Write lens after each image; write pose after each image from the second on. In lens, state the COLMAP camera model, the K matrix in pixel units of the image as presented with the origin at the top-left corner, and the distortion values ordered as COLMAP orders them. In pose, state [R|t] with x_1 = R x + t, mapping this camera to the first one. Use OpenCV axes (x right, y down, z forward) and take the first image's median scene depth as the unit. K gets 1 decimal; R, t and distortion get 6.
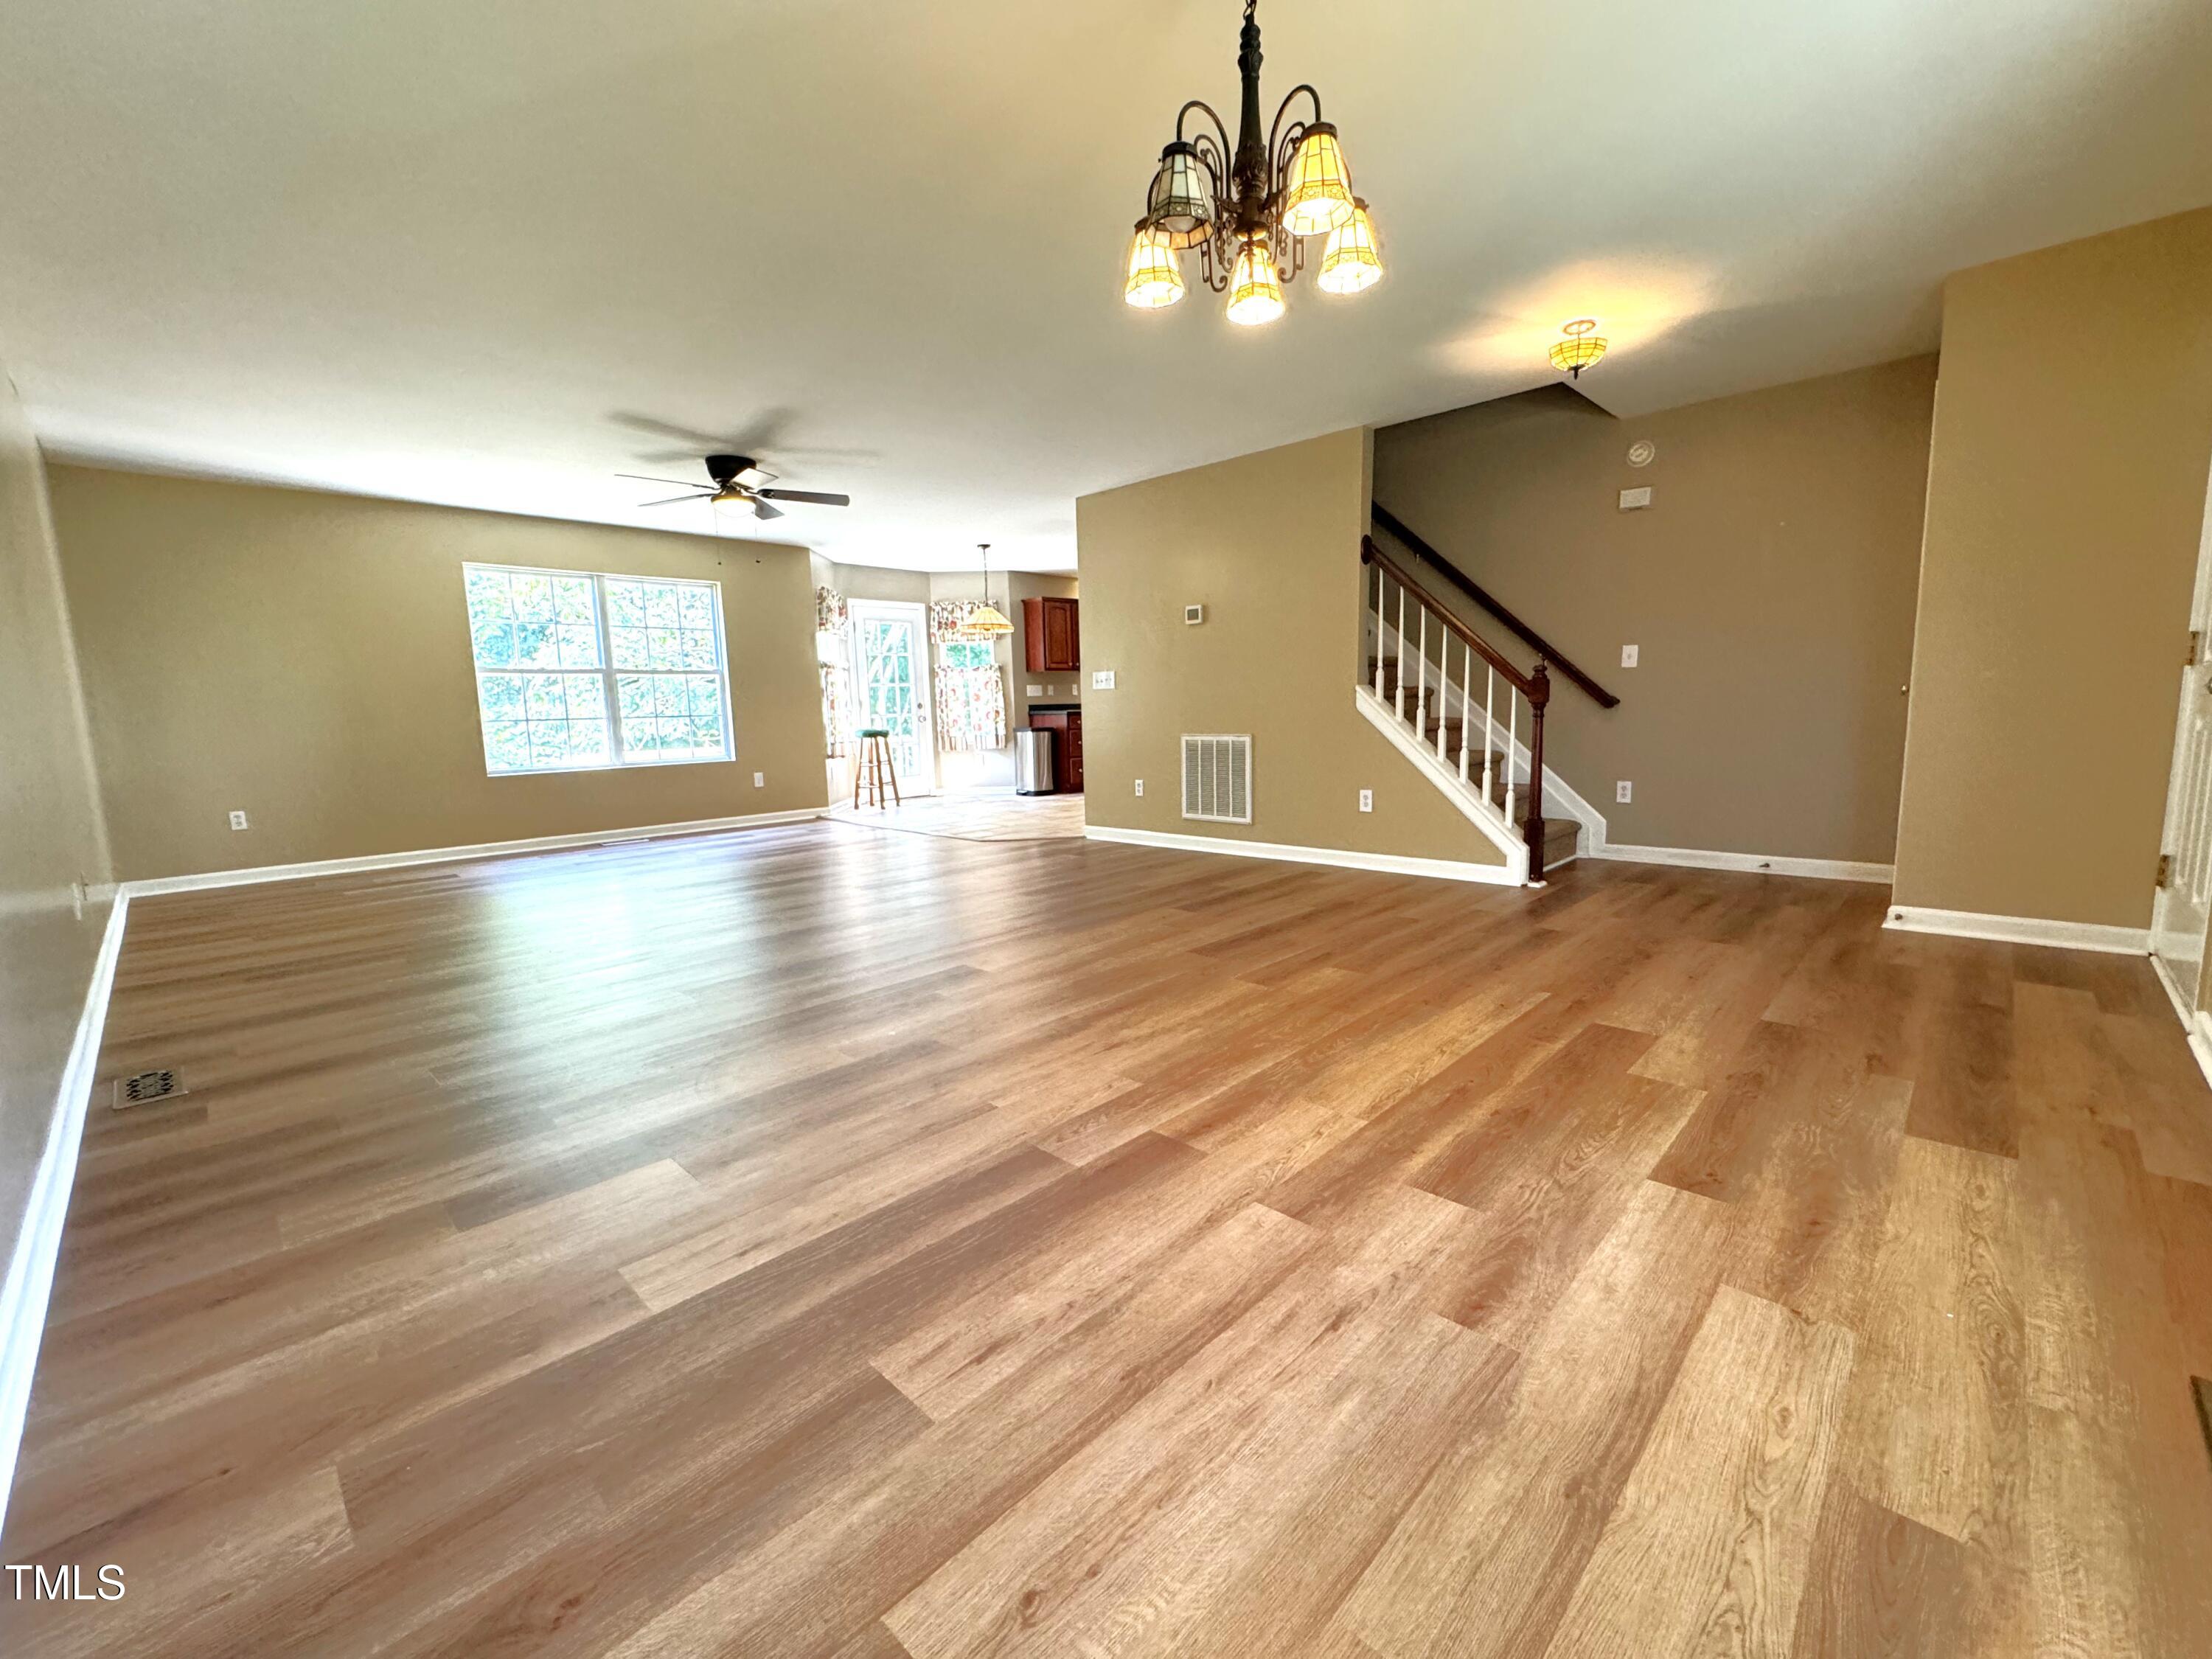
lens RADIAL K [[912.3, 0, 1106.0], [0, 912.3, 829.5], [0, 0, 1]] dist [-0.001792, -0.000187]
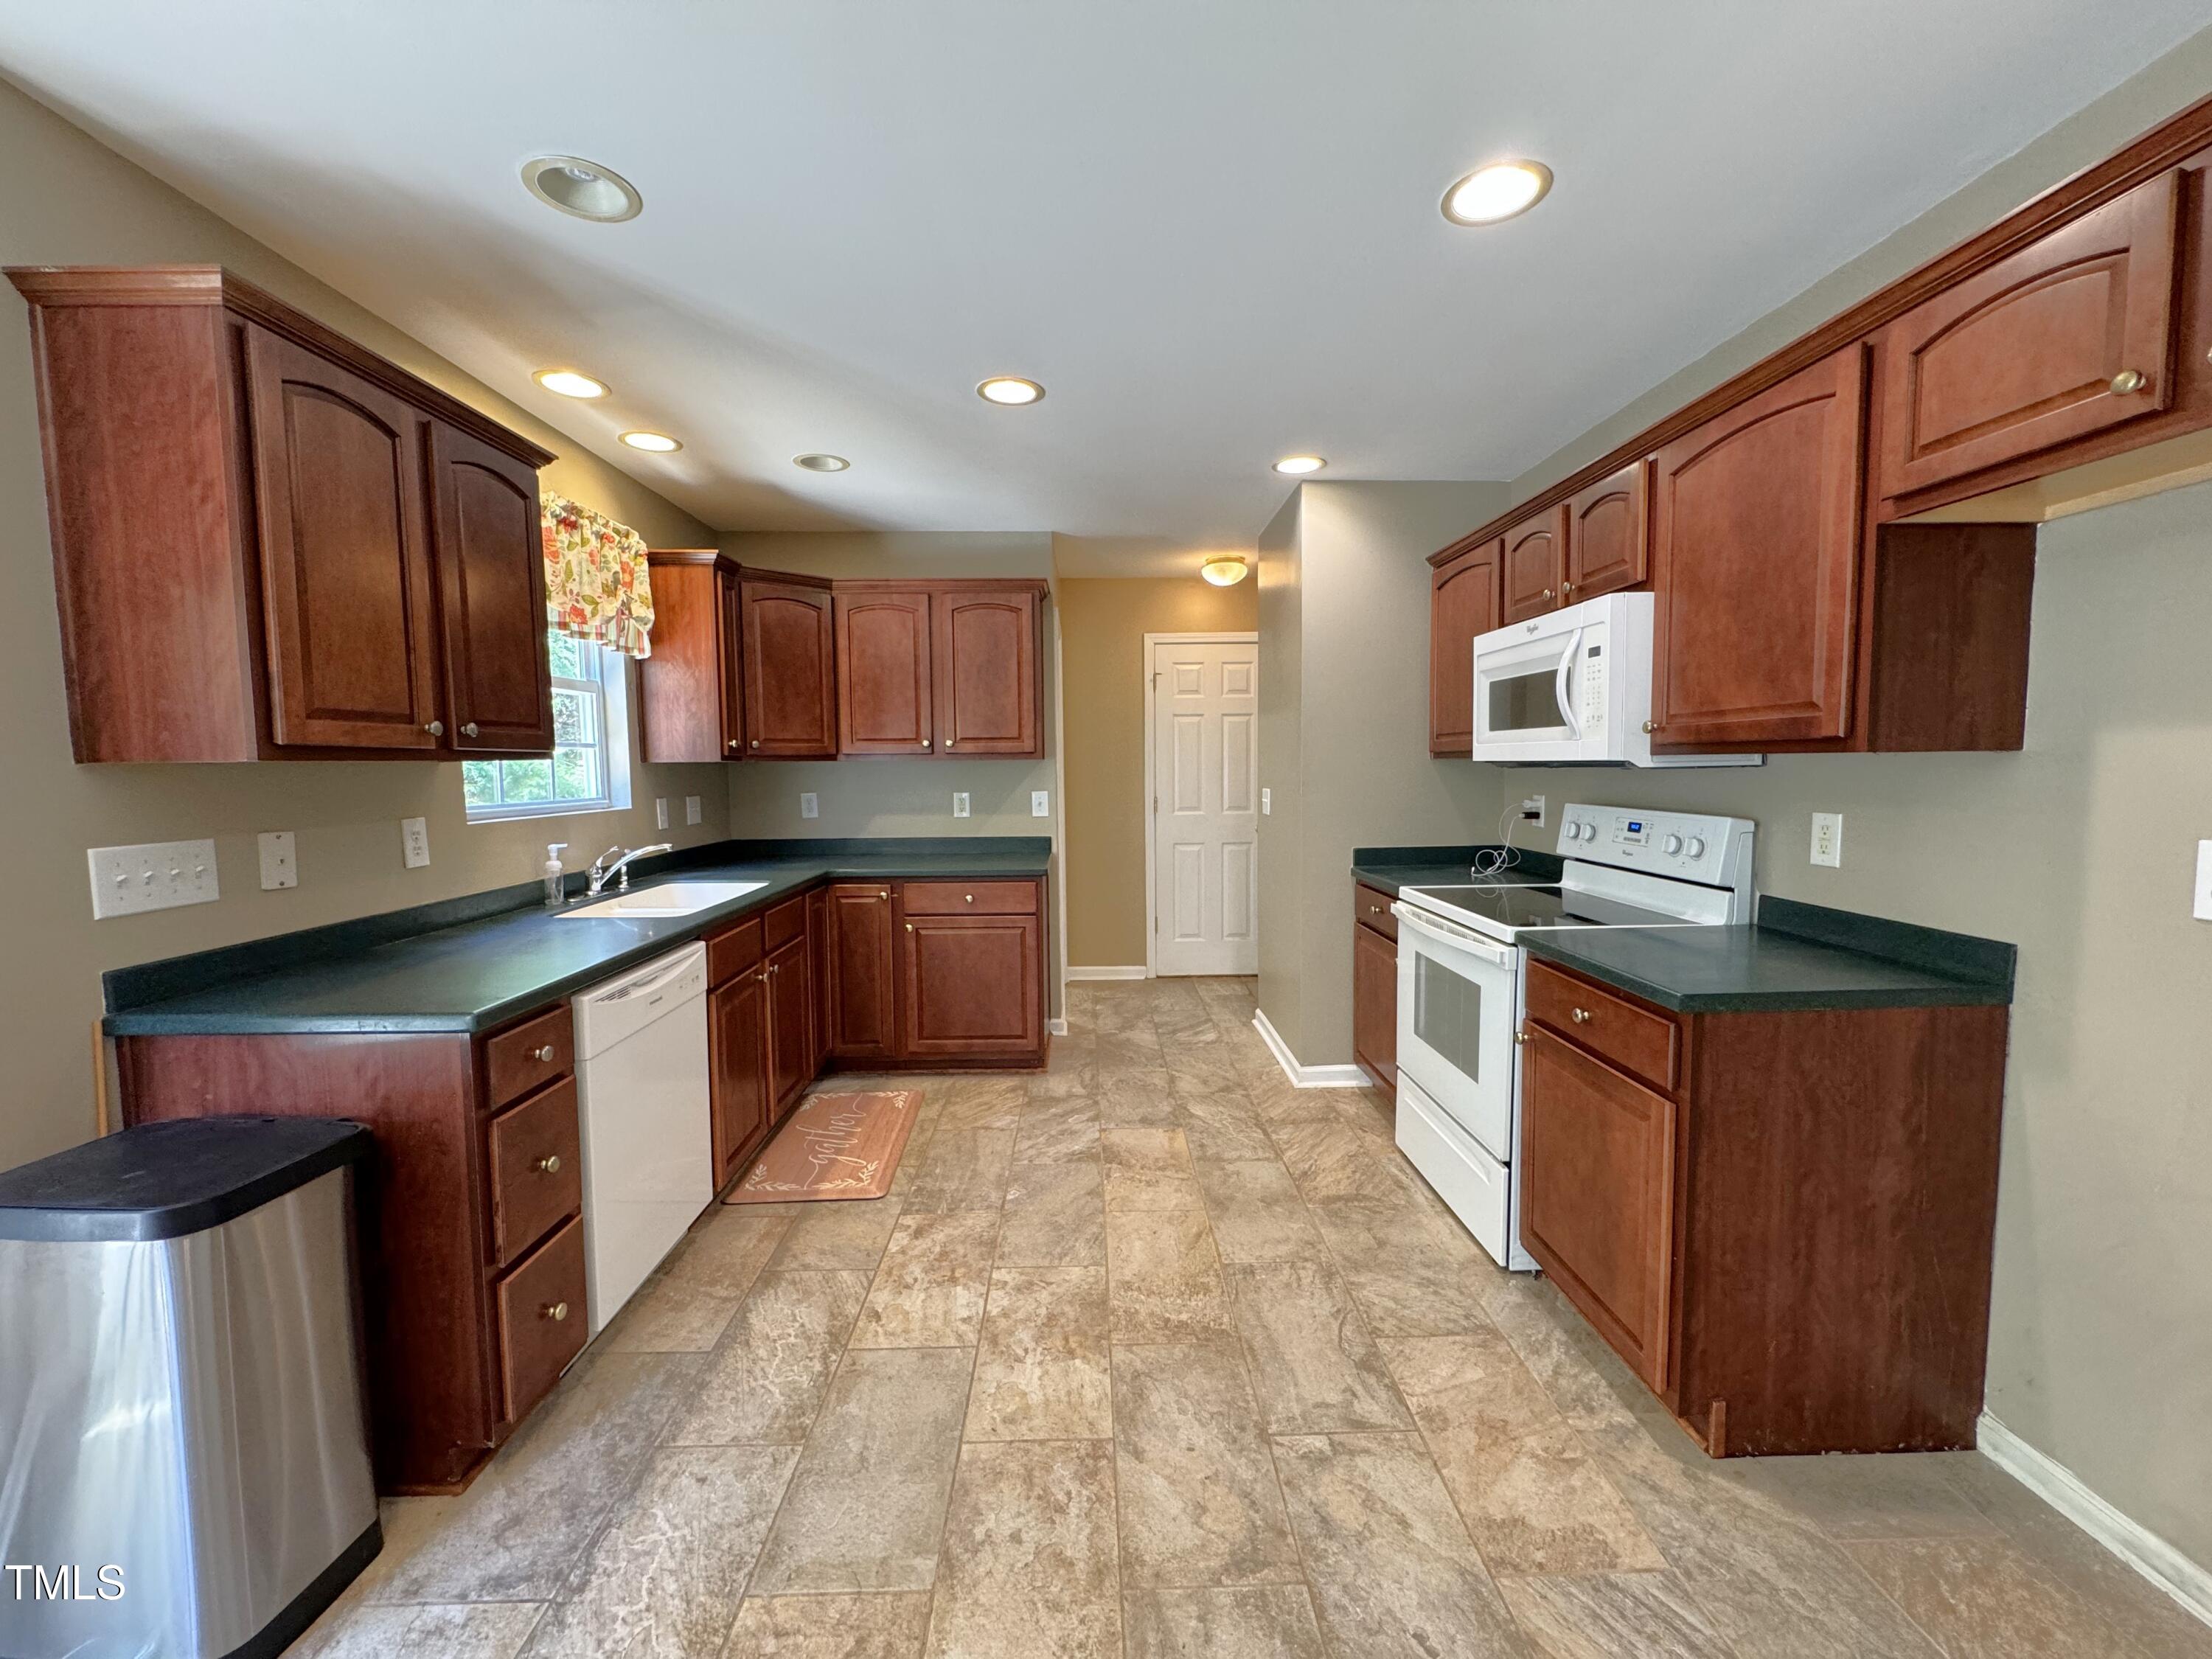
lens RADIAL K [[883.8, 0, 1106.0], [0, 883.8, 829.5], [0, 0, 1]] dist [-0.002183, 0.000237]
pose [[0.700870, -0.032683, 0.712539, -0.073941], [0.087222, 0.995380, -0.040137, -0.144580], [-0.707936, 0.090280, 0.700483, 0.796285]]
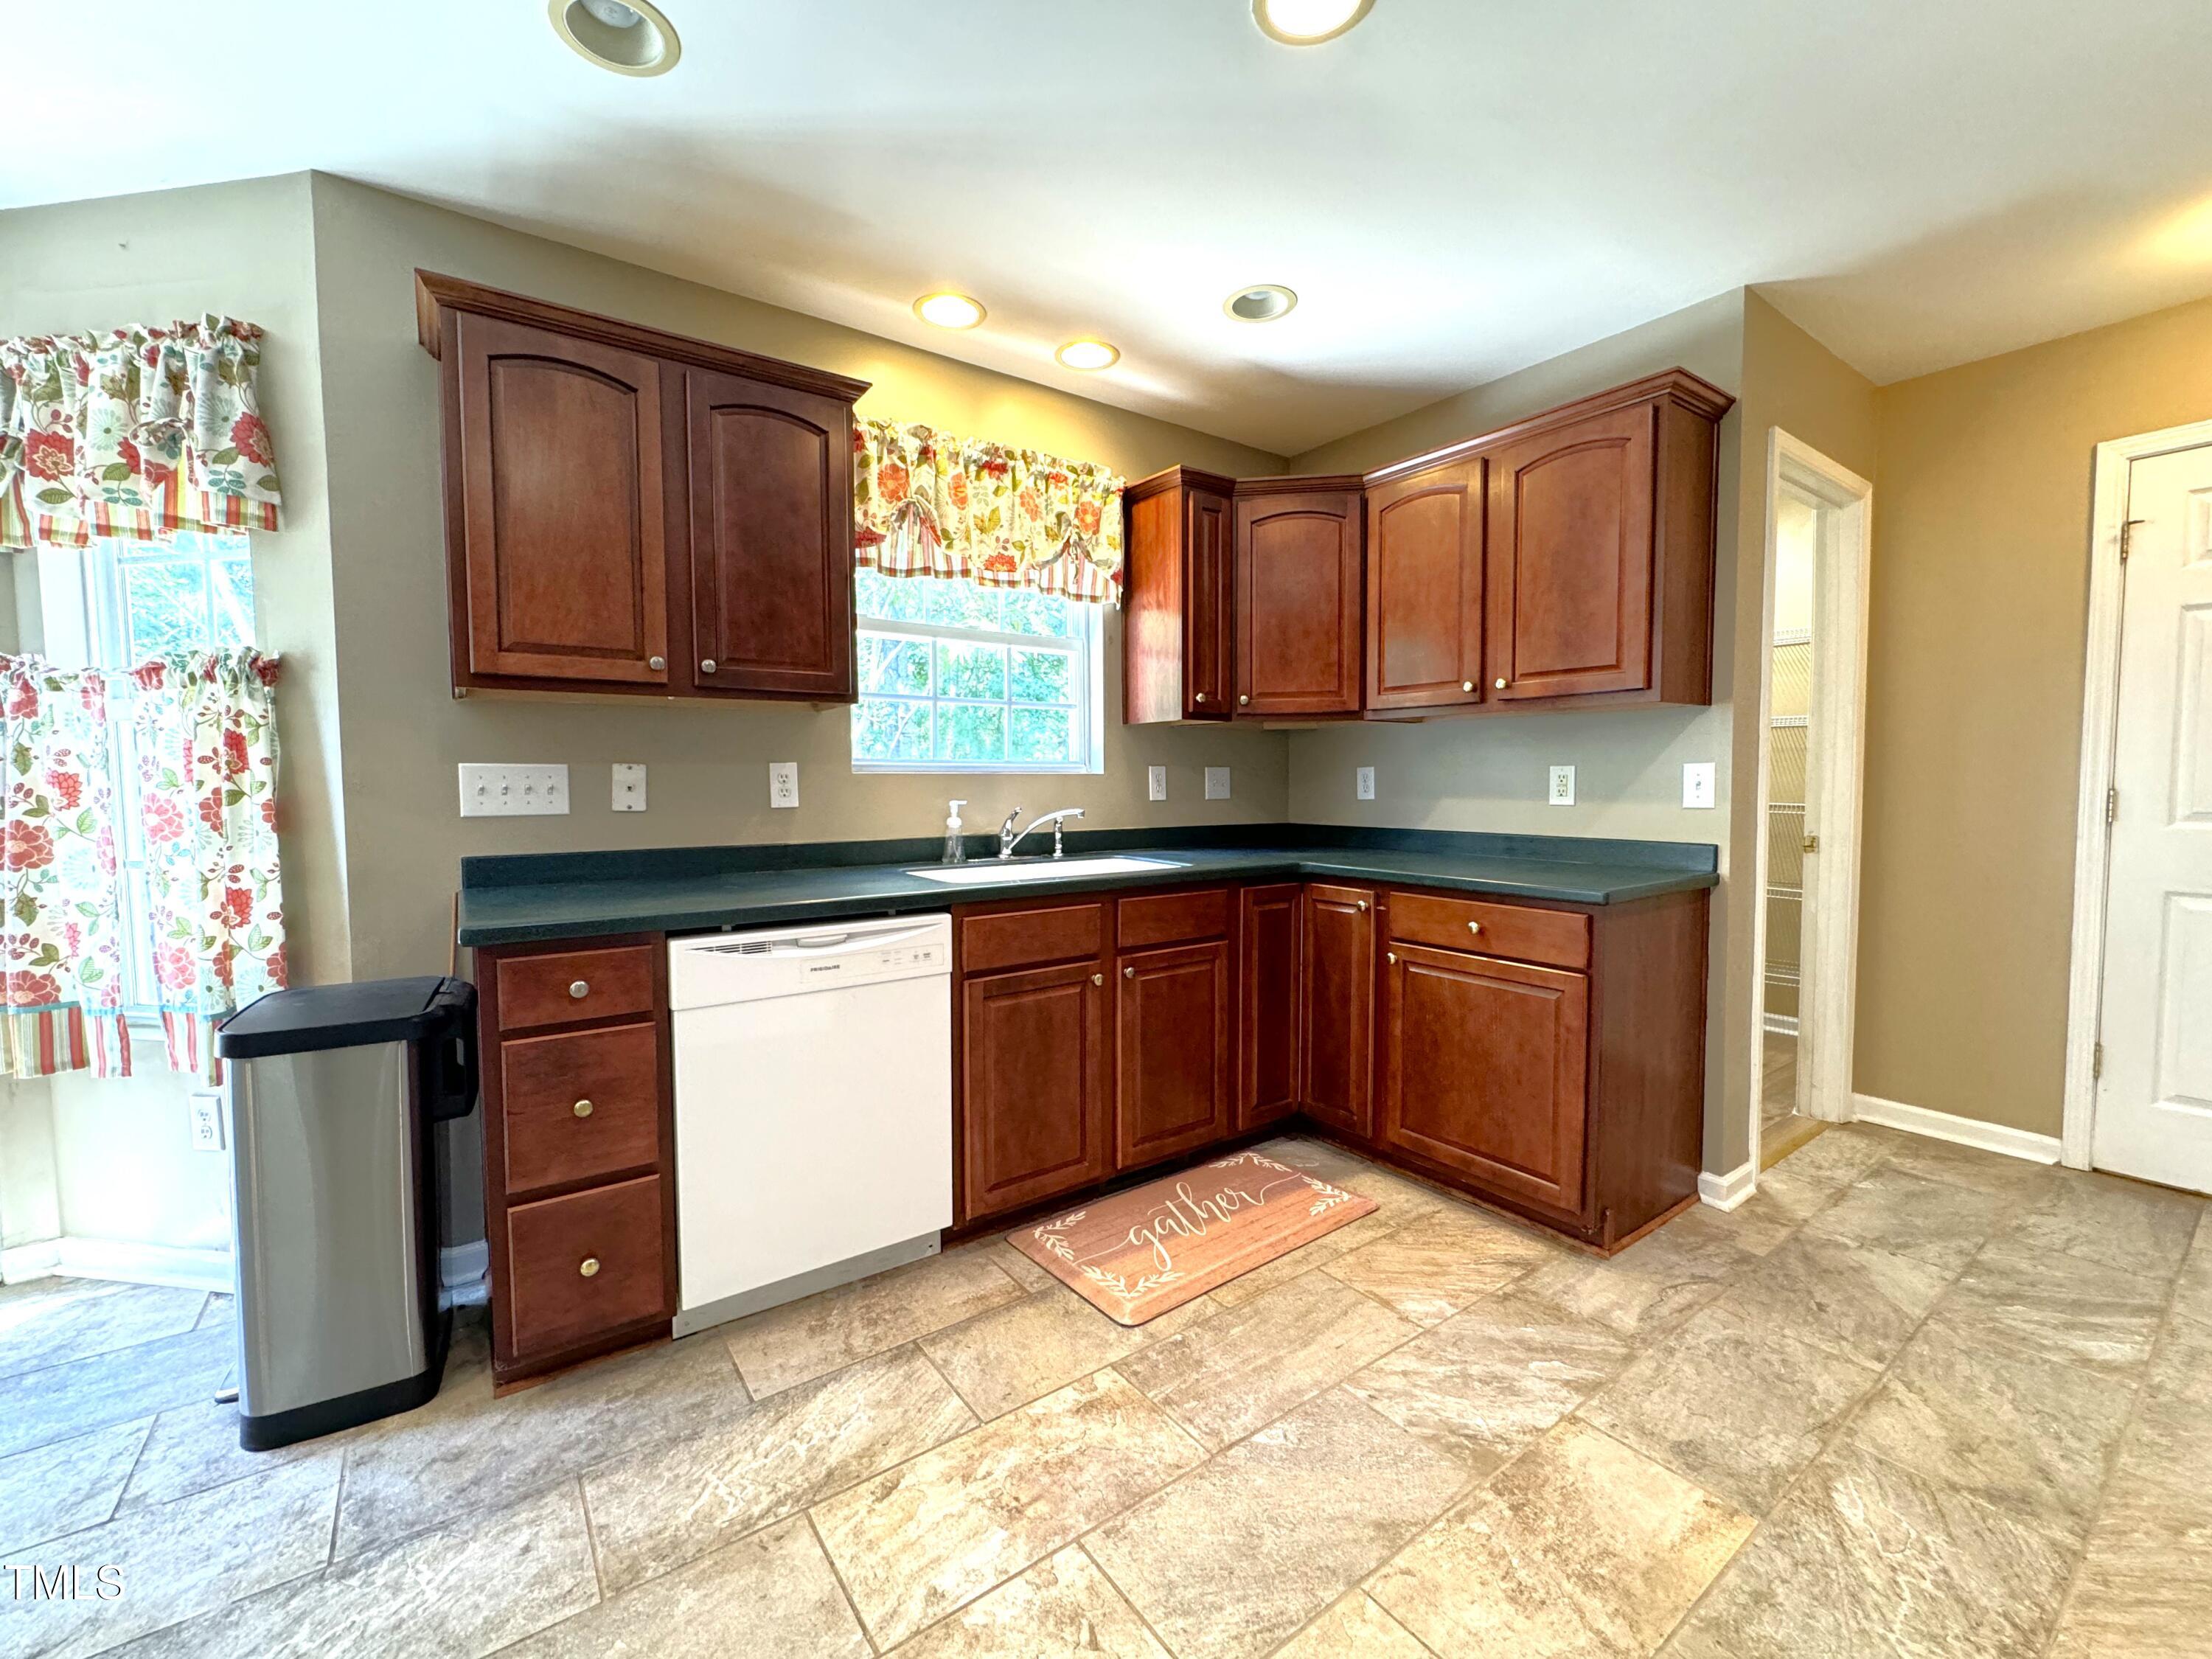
lens RADIAL K [[912.3, 0, 1106.0], [0, 912.3, 829.5], [0, 0, 1]] dist [-0.001792, -0.000187]
pose [[0.984693, 0.032814, -0.171183, 0.094918], [-0.046369, 0.996044, -0.075801, -0.138477], [0.168018, 0.082579, 0.982319, 0.847947]]
